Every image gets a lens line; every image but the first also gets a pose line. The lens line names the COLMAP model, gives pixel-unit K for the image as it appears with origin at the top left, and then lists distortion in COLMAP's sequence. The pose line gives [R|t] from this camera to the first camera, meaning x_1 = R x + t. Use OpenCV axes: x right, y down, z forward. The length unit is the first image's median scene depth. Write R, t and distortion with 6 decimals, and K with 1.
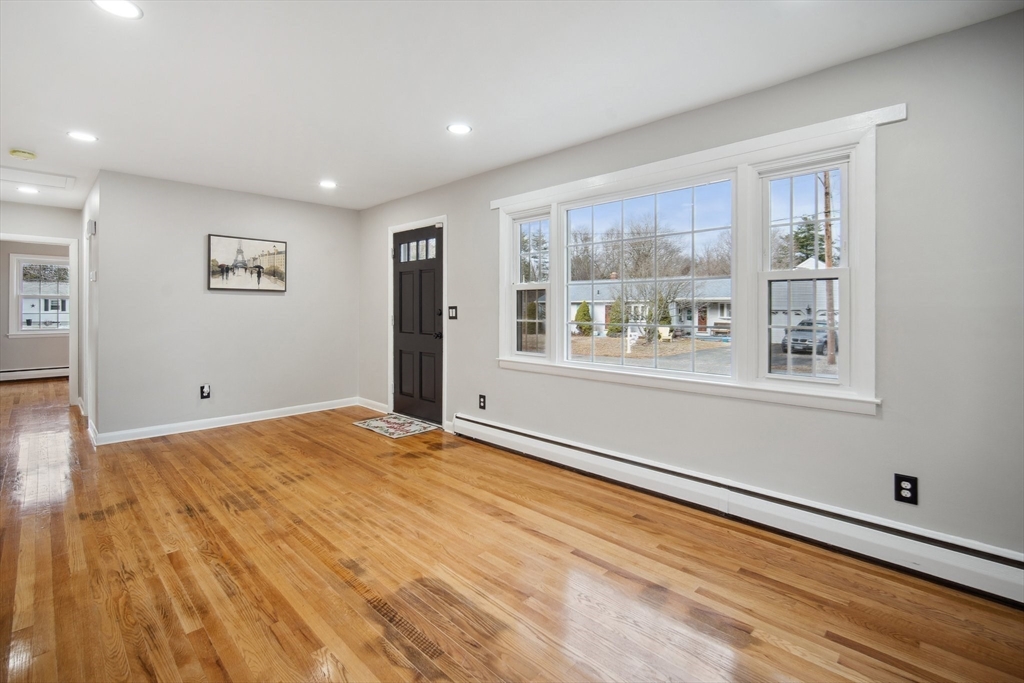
lens RADIAL K [[469.0, 0, 508.2], [0, 469.0, 307.2], [0, 0, 1]] dist [-0.012718, 0.005595]
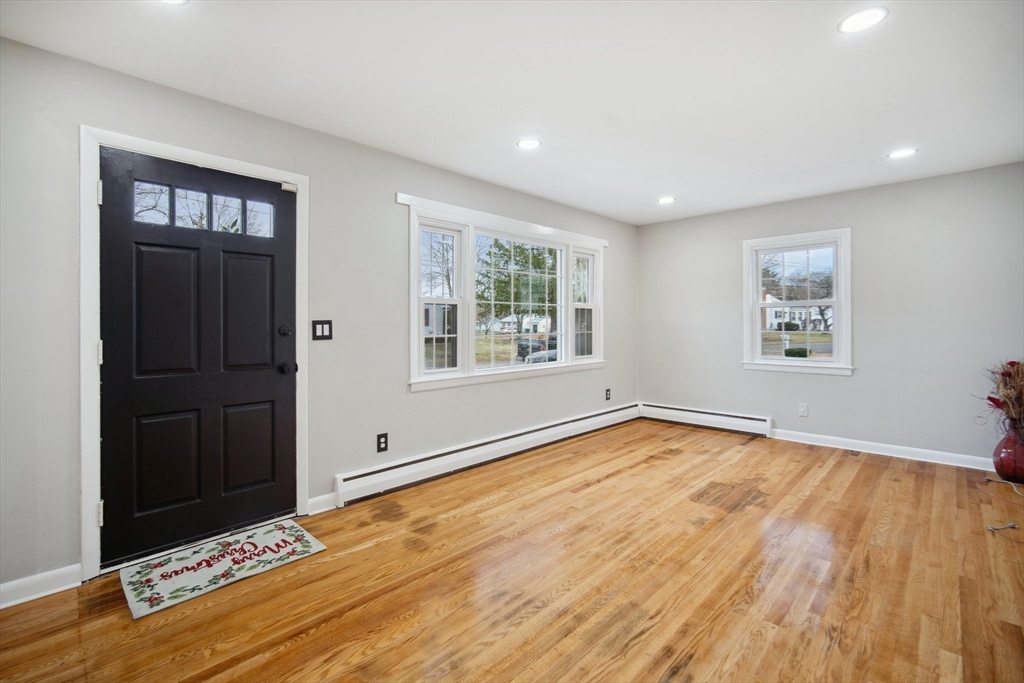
lens RADIAL K [[452.1, 0, 512.2], [0, 452.1, 323.4], [0, 0, 1]] dist [-0.003246, -0.000194]
pose [[-0.010456, 0.002551, 0.999942, -1.290331], [0.003317, 0.999991, -0.002516, 0.008977], [-0.999940, 0.003291, -0.010465, 1.256819]]
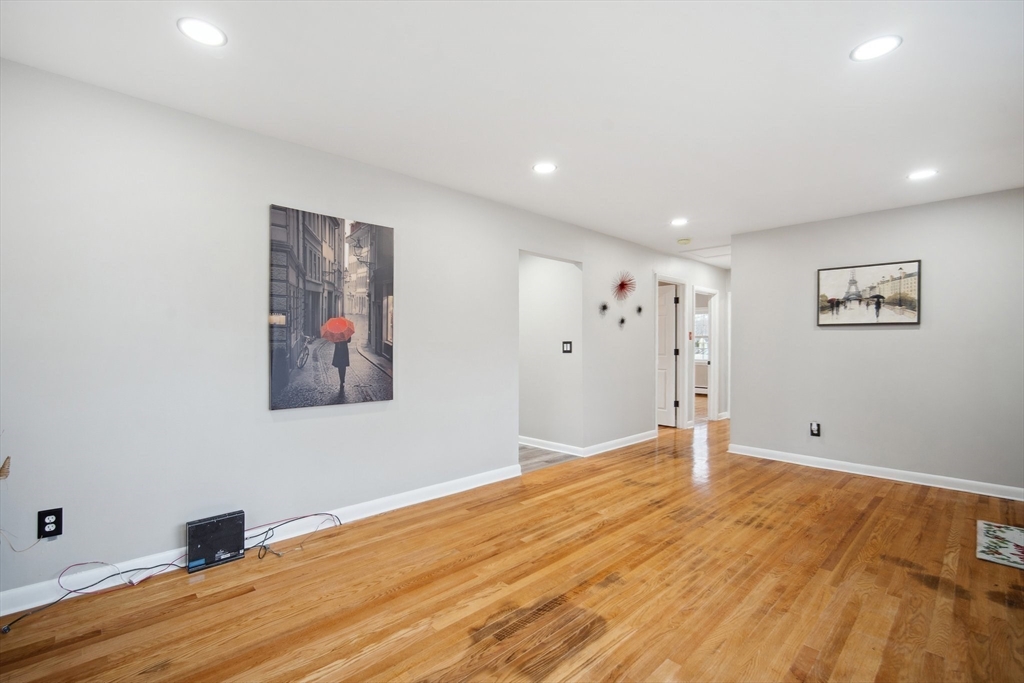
lens RADIAL K [[465.7, 0, 500.1], [0, 465.7, 347.6], [0, 0, 1]] dist [-0.000751, 0.000237]
pose [[-0.037426, 0.008330, -0.999265, 0.623787], [-0.003983, 0.999956, 0.008485, 0.003688], [0.999291, 0.004298, -0.037391, 0.644335]]
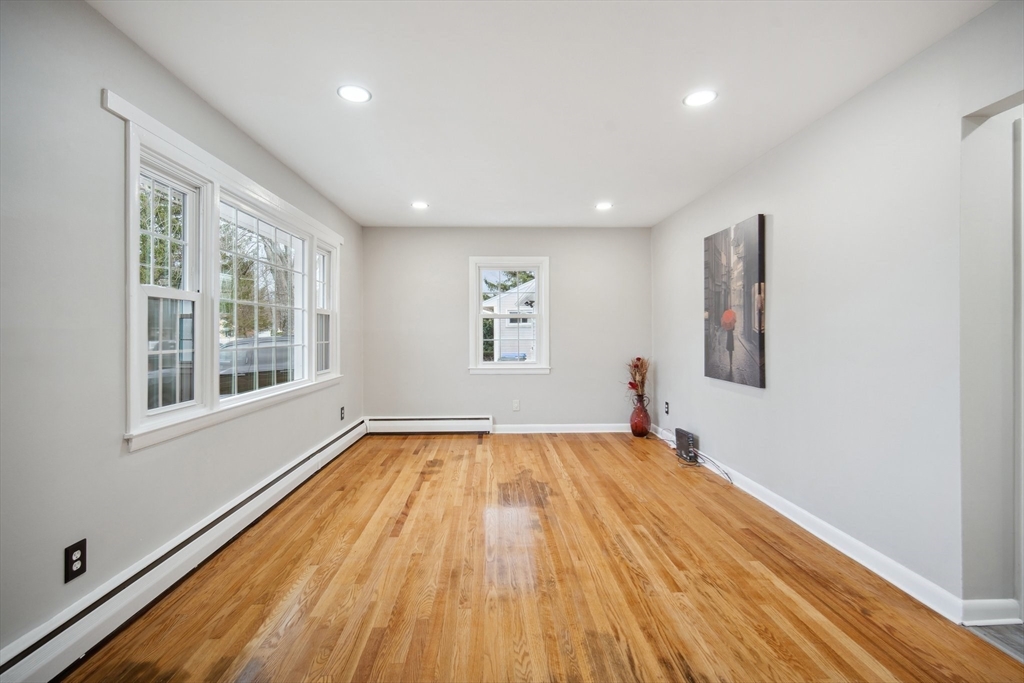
lens RADIAL K [[445.3, 0, 502.5], [0, 445.3, 332.5], [0, 0, 1]] dist [0.003616, 0.000421]
pose [[-0.720204, 0.001335, 0.693761, -0.938205], [0.001327, 0.999999, -0.000547, 0.008434], [-0.693761, 0.000527, -0.720205, 1.625063]]
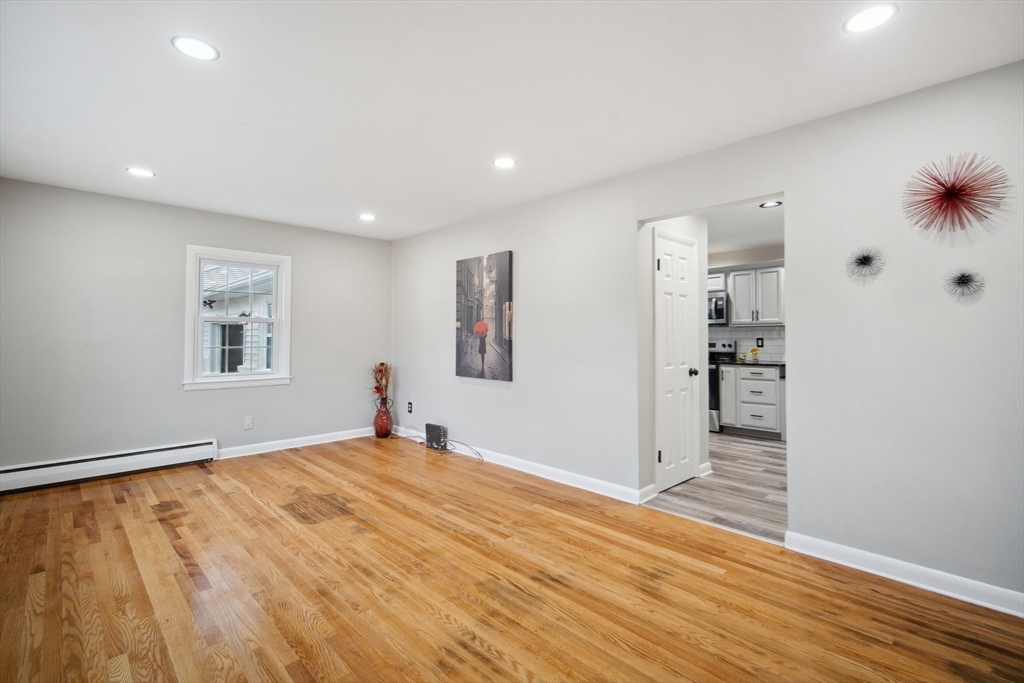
lens RADIAL K [[457.0, 0, 507.7], [0, 457.0, 329.3], [0, 0, 1]] dist [0.005444, 0.000211]
pose [[-0.999661, -0.001579, 0.025984, -0.647037], [-0.002142, 0.999763, -0.021643, 0.007947], [-0.025944, -0.021691, -0.999428, 1.902965]]
